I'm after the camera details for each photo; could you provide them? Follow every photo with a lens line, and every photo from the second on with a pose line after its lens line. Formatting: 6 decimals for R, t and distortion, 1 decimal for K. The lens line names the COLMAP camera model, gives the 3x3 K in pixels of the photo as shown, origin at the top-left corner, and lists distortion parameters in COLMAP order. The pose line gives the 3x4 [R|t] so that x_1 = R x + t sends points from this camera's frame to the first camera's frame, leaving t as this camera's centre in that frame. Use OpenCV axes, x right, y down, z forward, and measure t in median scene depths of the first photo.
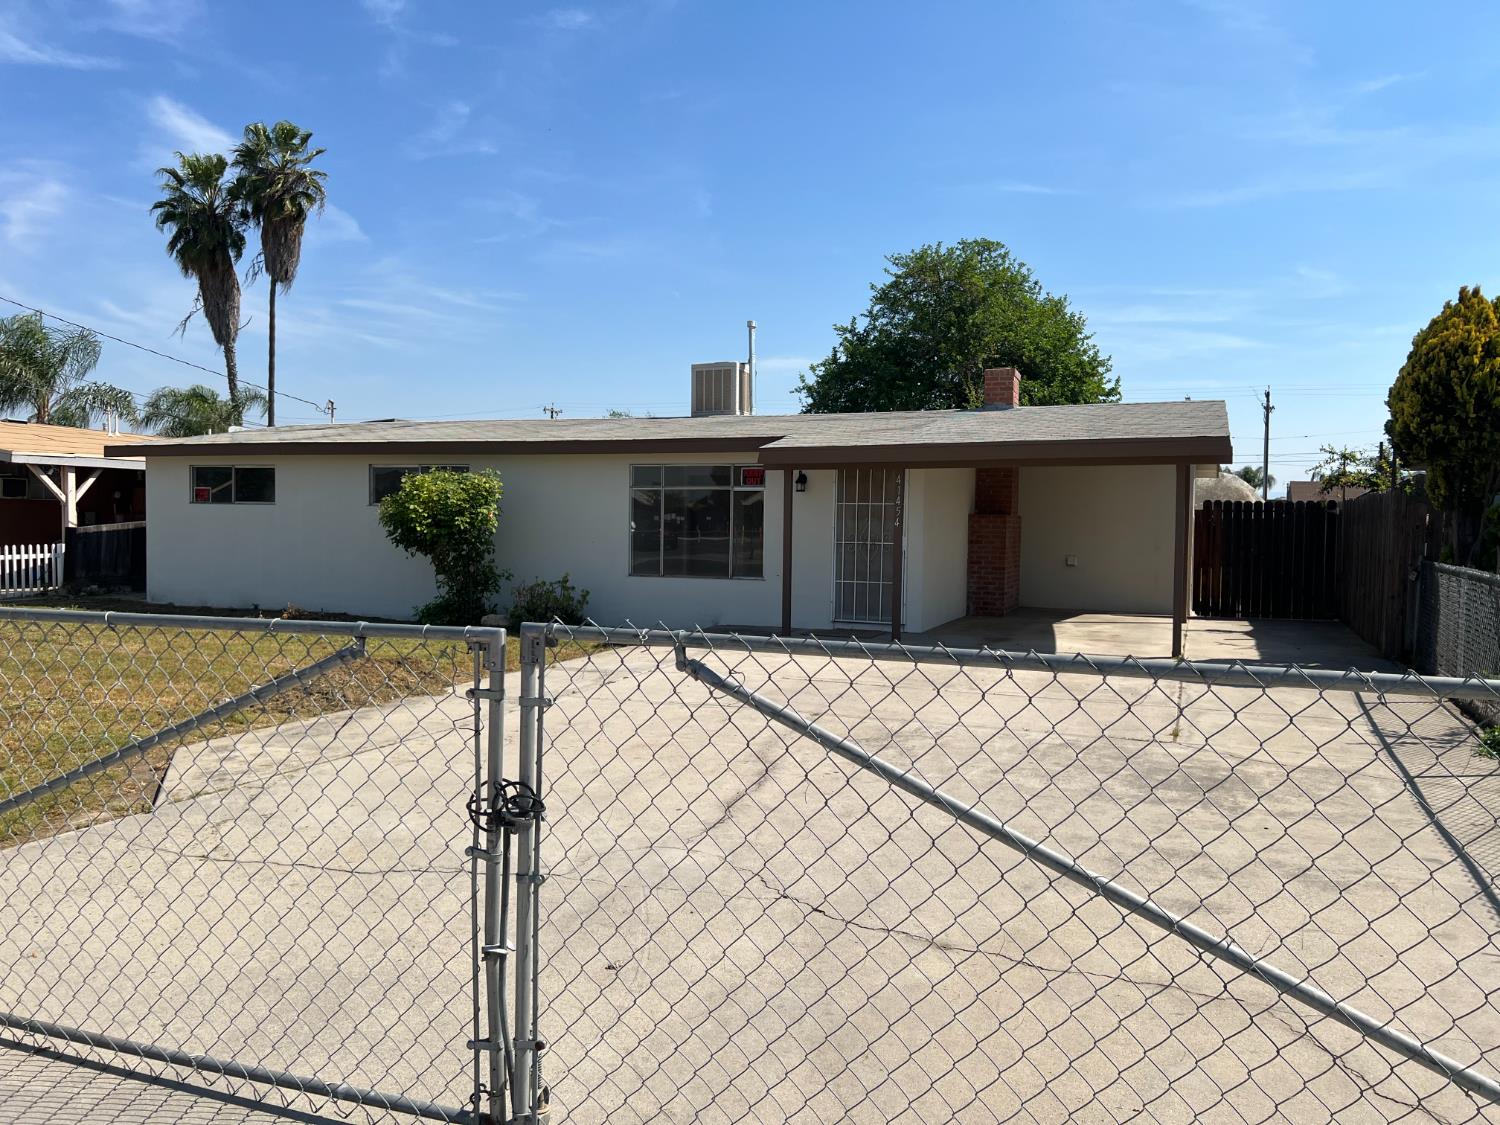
lens RADIAL K [[1125.1, 0, 749.9], [0, 1125.1, 580.5], [0, 0, 1]] dist [0.094297, -0.097253]
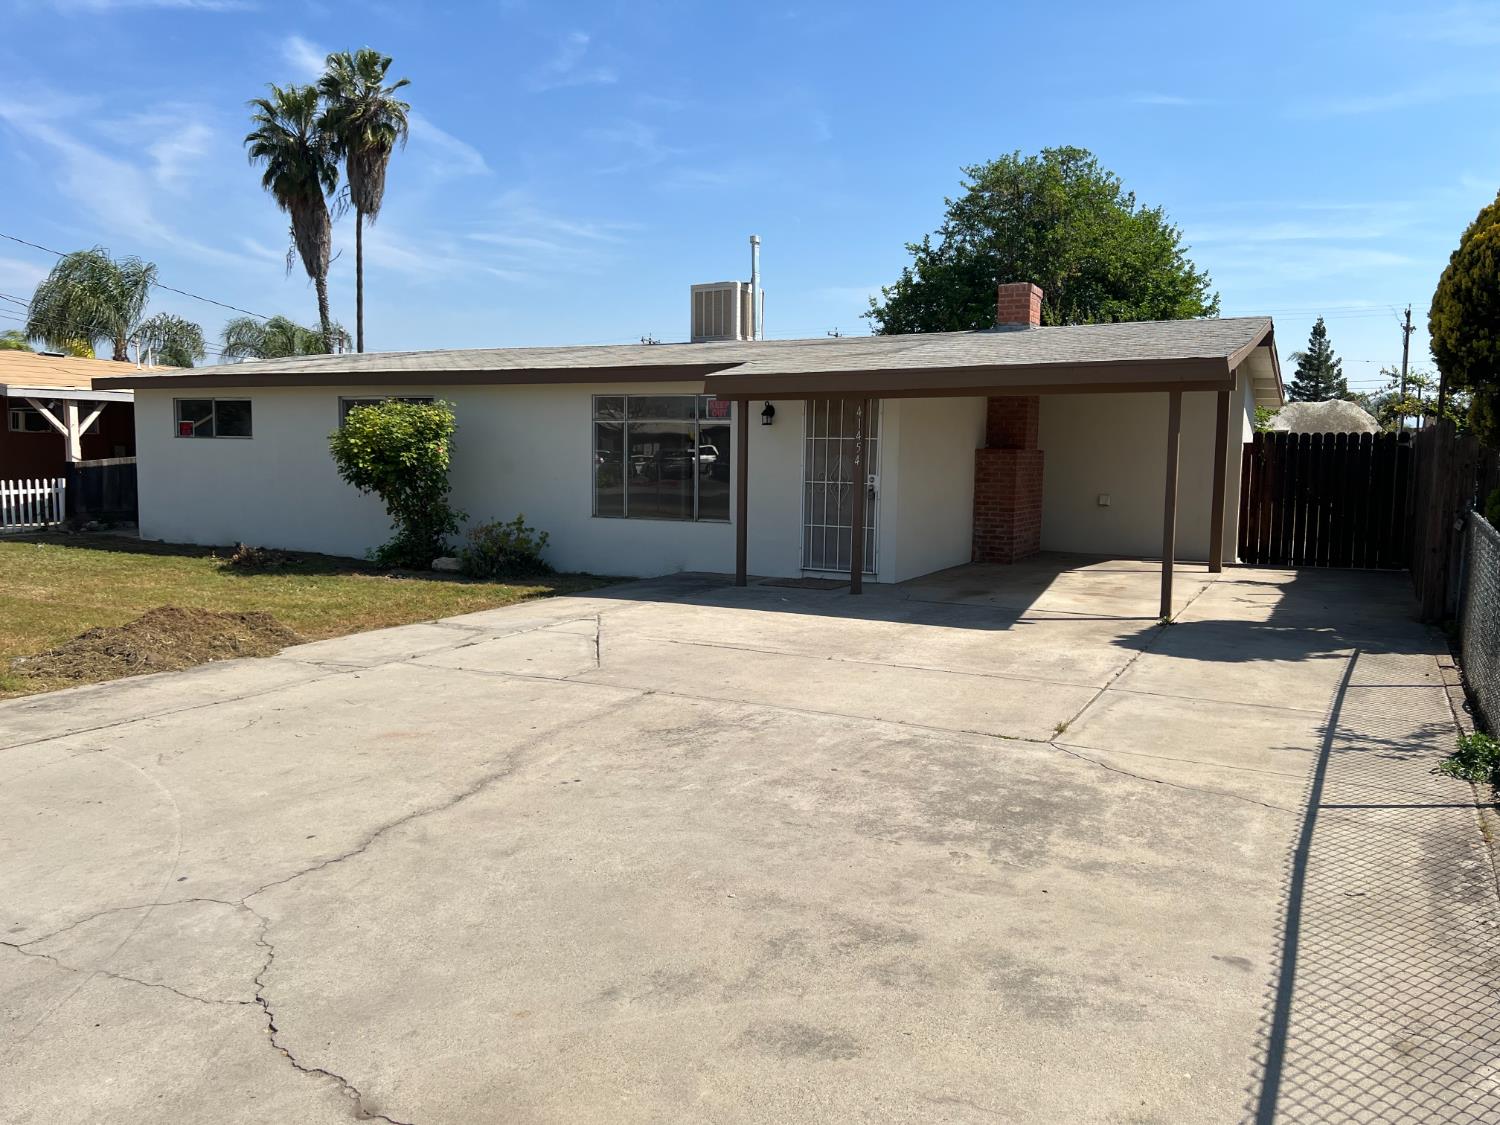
lens RADIAL K [[1124.3, 0, 758.8], [0, 1124.3, 564.3], [0, 0, 1]] dist [0.073574, -0.073201]
pose [[0.995310, 0.008790, -0.096334, 0.092111], [-0.004202, 0.998852, 0.047725, -0.007733], [0.096643, -0.047097, 0.994204, 0.076520]]
